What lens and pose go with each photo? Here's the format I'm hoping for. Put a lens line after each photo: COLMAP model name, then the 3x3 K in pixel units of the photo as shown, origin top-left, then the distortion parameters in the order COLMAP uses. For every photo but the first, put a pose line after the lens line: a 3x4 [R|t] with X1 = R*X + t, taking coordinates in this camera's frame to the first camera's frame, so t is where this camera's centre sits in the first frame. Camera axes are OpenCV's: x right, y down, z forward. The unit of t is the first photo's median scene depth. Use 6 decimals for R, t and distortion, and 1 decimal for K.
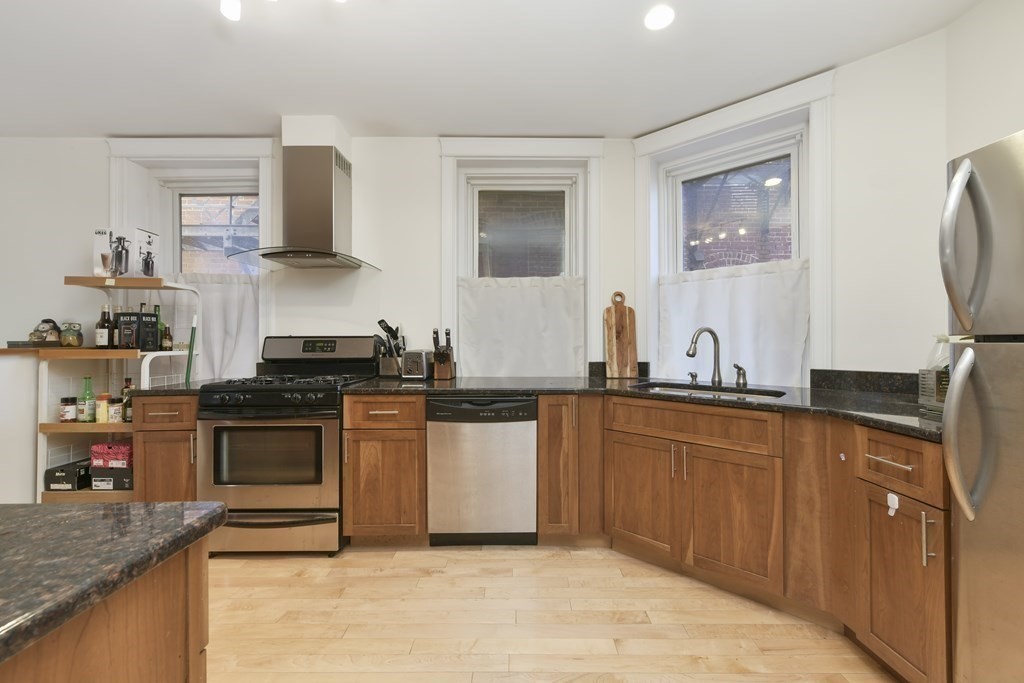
lens RADIAL K [[417.6, 0, 512.2], [0, 417.6, 339.7], [0, 0, 1]] dist [-0.000018, 0.000310]
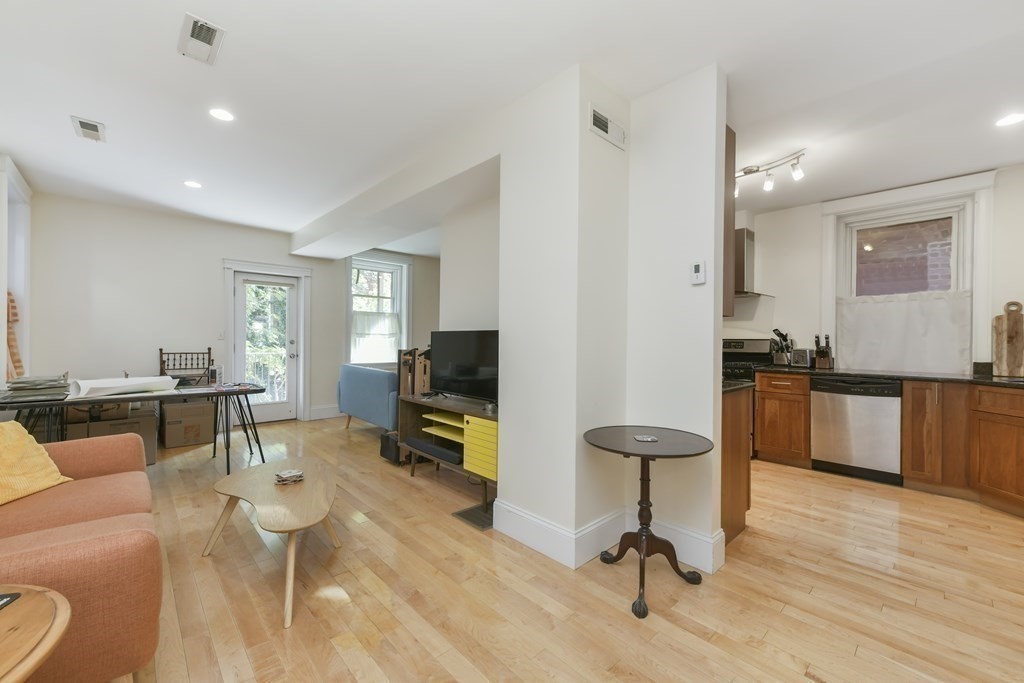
lens RADIAL K [[417.6, 0, 512.2], [0, 417.6, 339.7], [0, 0, 1]] dist [-0.000018, 0.000310]
pose [[0.694905, 0.007582, -0.719061, 0.138672], [-0.008397, 0.999962, 0.002429, -0.002346], [0.719052, 0.004350, 0.694942, -0.858056]]
